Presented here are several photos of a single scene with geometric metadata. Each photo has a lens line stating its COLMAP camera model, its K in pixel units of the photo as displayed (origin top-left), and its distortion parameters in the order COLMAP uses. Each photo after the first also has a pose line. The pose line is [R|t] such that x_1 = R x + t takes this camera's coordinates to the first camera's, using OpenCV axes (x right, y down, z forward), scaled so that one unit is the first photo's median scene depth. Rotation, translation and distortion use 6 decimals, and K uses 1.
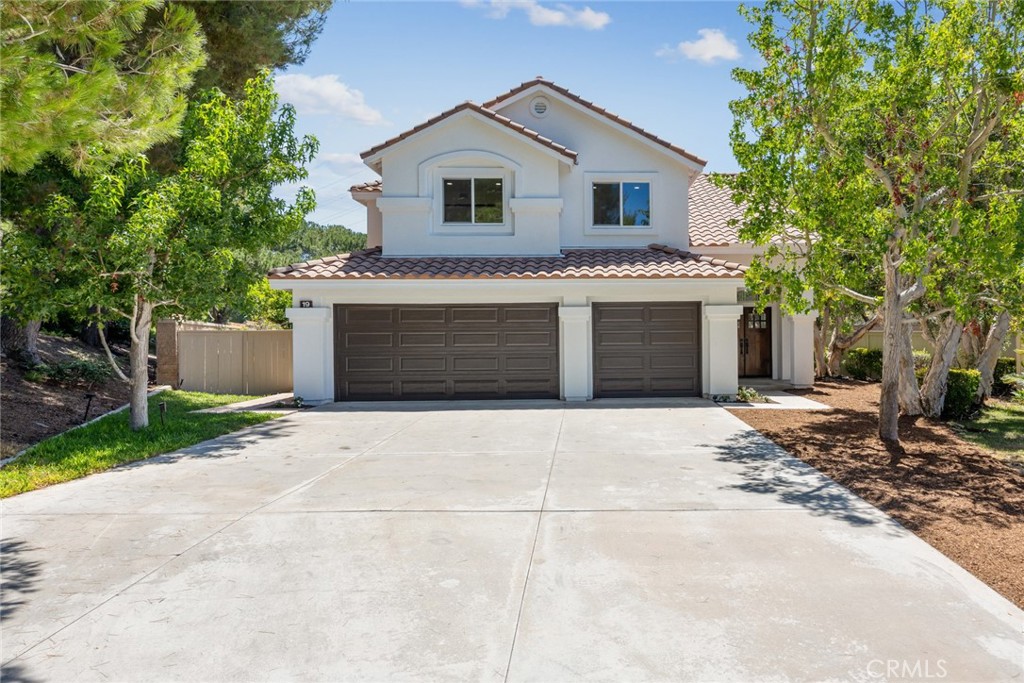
lens RADIAL K [[561.7, 0, 515.6], [0, 561.7, 329.2], [0, 0, 1]] dist [-0.000311, 0.000009]
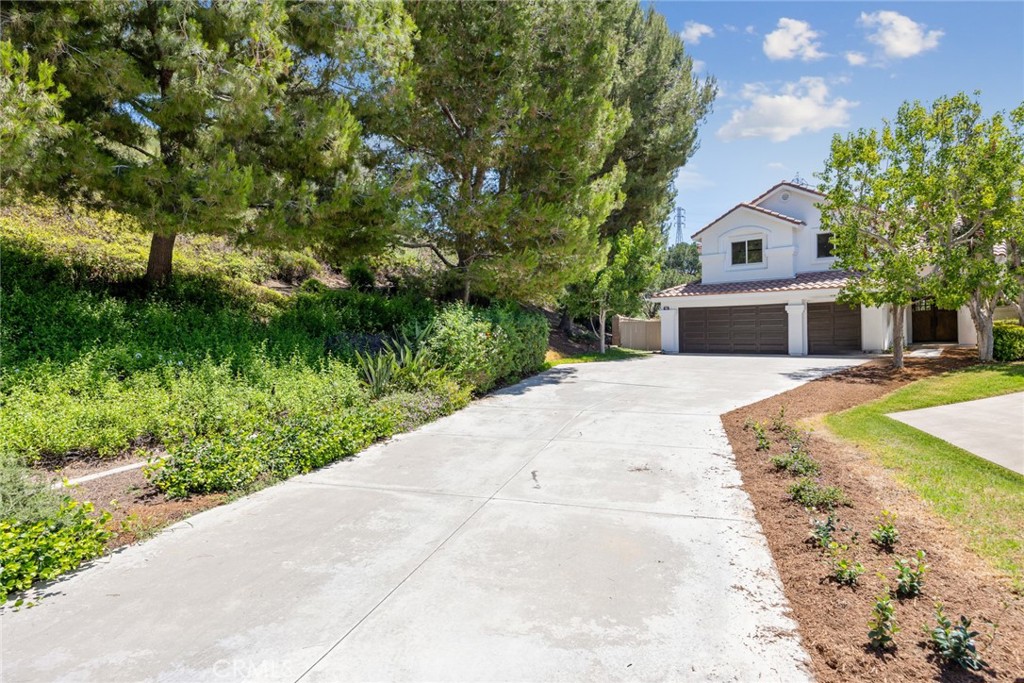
lens RADIAL K [[597.5, 0, 513.3], [0, 597.5, 329.1], [0, 0, 1]] dist [0.021926, -0.001112]
pose [[0.709479, -0.006143, -0.704700, 0.833137], [0.005466, 0.999980, -0.003215, 0.040261], [0.704706, -0.001571, 0.709498, -1.067187]]
